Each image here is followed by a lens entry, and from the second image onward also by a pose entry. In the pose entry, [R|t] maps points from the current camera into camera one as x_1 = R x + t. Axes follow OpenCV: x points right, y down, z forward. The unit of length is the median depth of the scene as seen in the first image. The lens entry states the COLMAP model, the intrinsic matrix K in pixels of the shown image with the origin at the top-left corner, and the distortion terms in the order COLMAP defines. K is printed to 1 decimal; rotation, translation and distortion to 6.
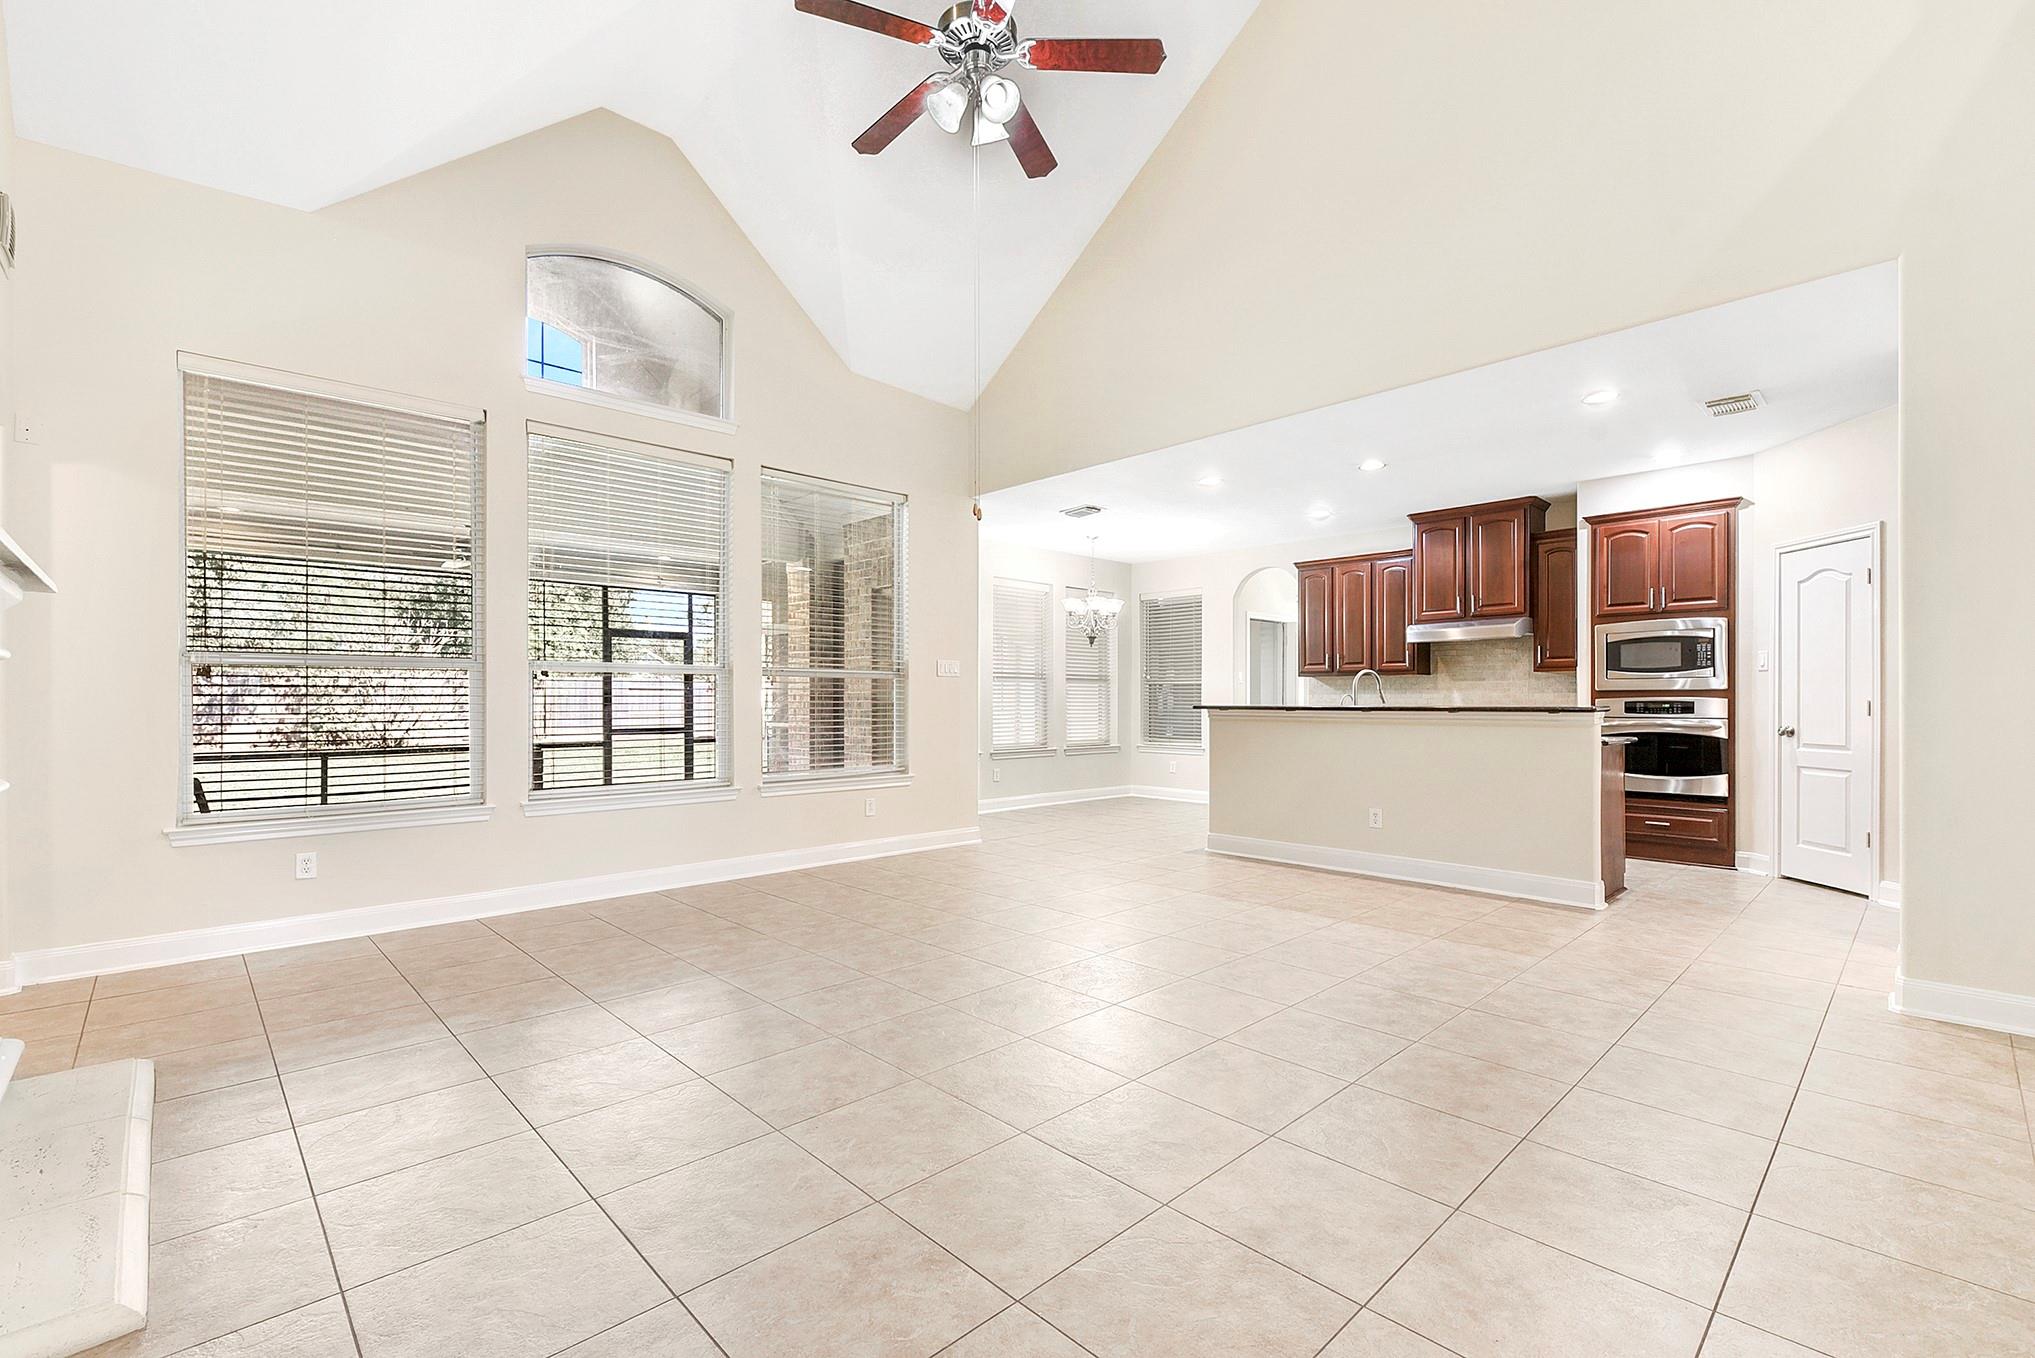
lens RADIAL K [[881.5, 0, 1026.0], [0, 881.5, 693.0], [0, 0, 1]] dist [0.004923, -0.000230]
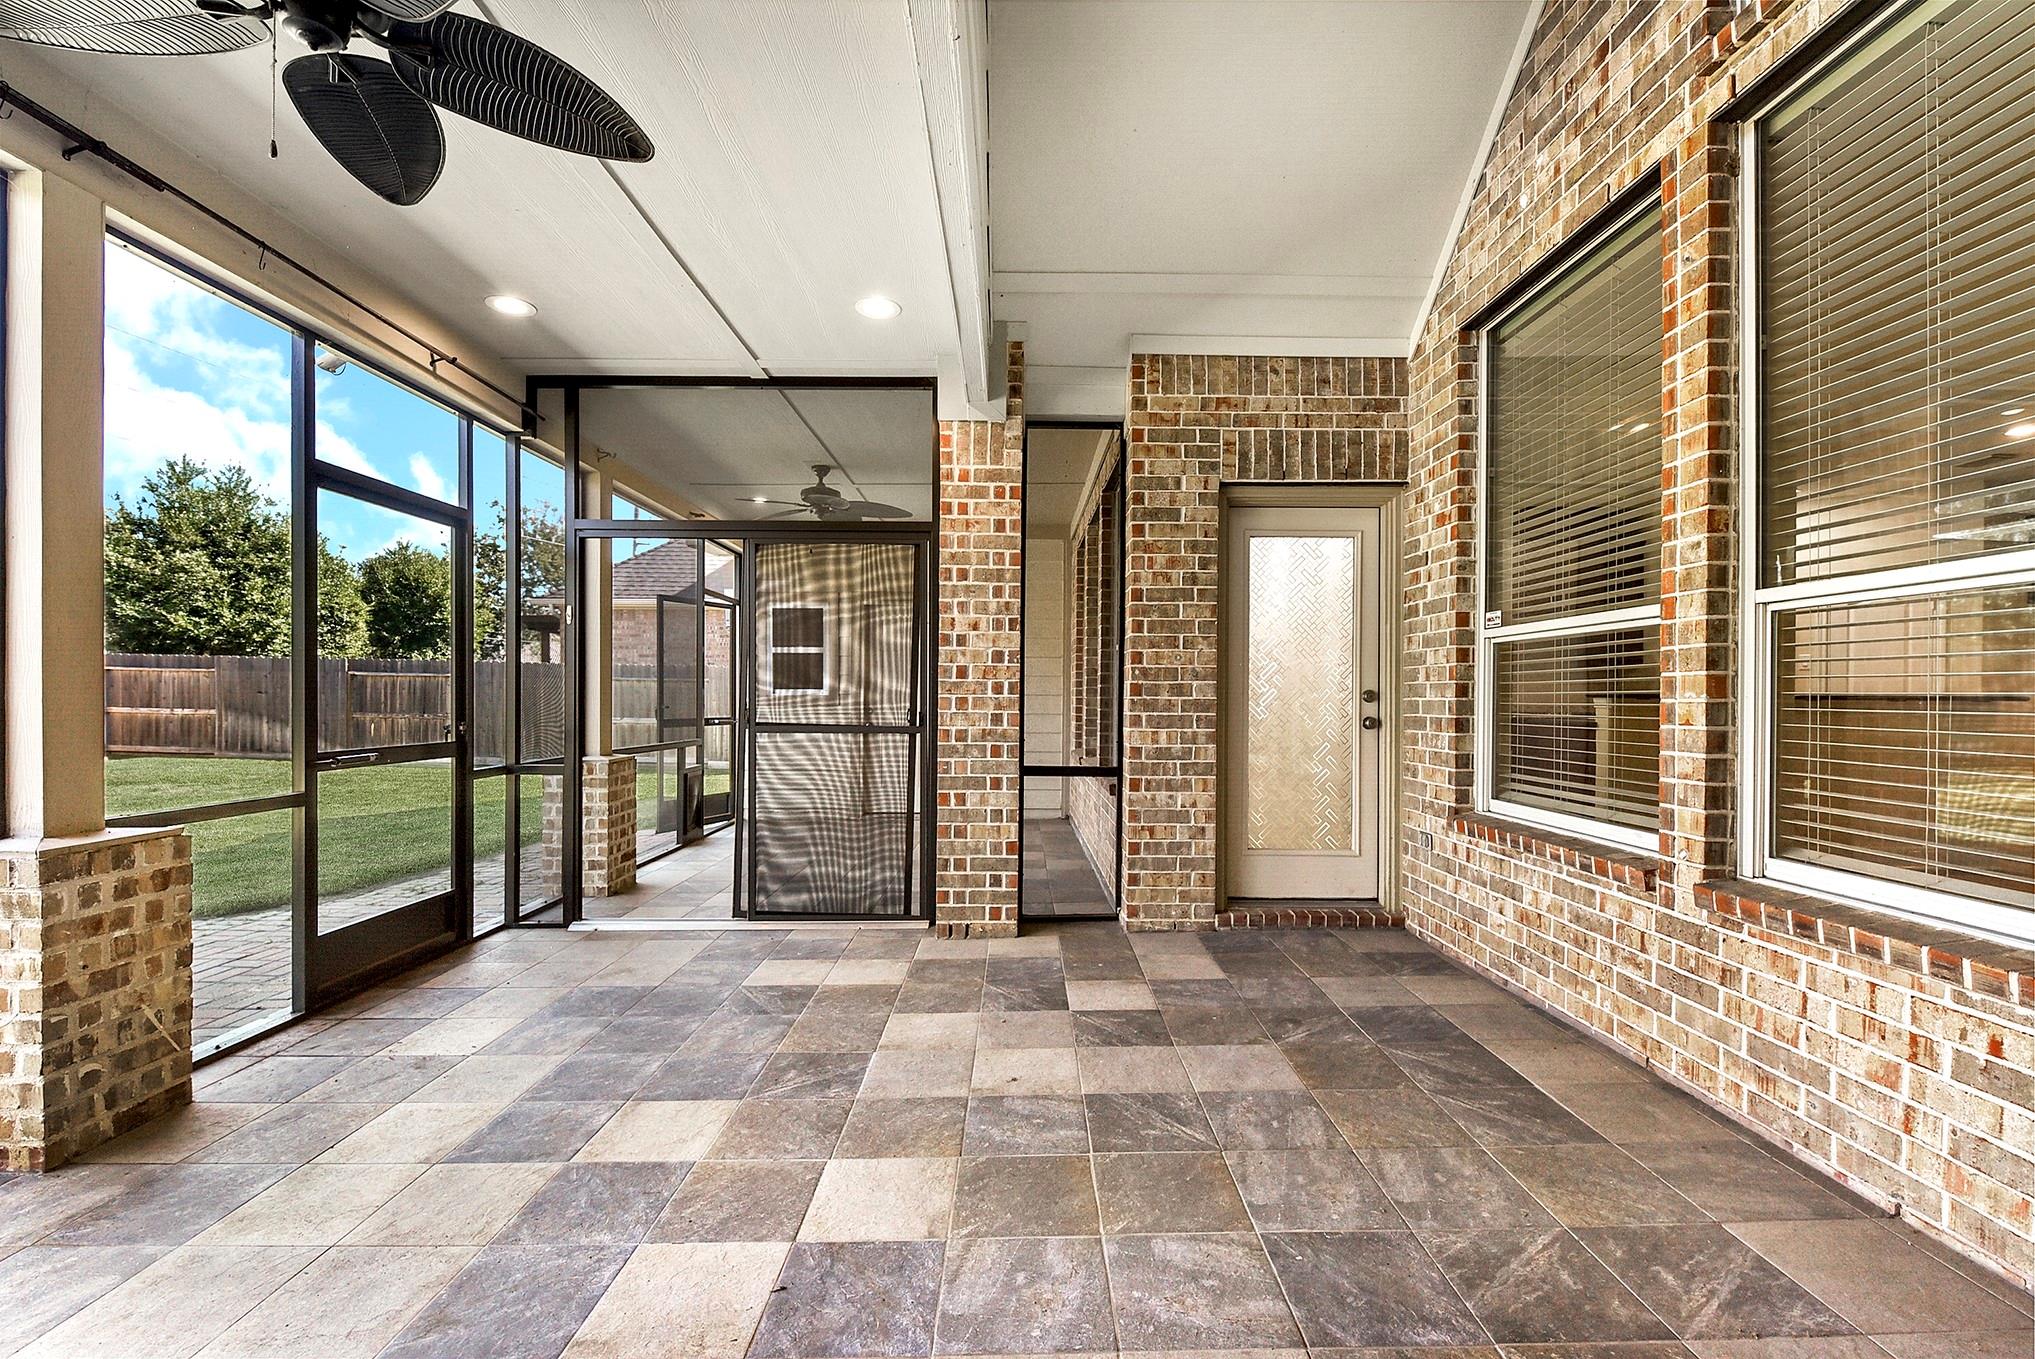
lens RADIAL K [[881.5, 0, 1019.4], [0, 881.5, 689.6], [0, 0, 1]] dist [0.004923, -0.000230]
pose [[0.692812, 0.007069, 0.721084, -0.650625], [-0.014003, 0.999895, 0.003652, 0.012927], [-0.720983, -0.012628, 0.692838, 0.687671]]
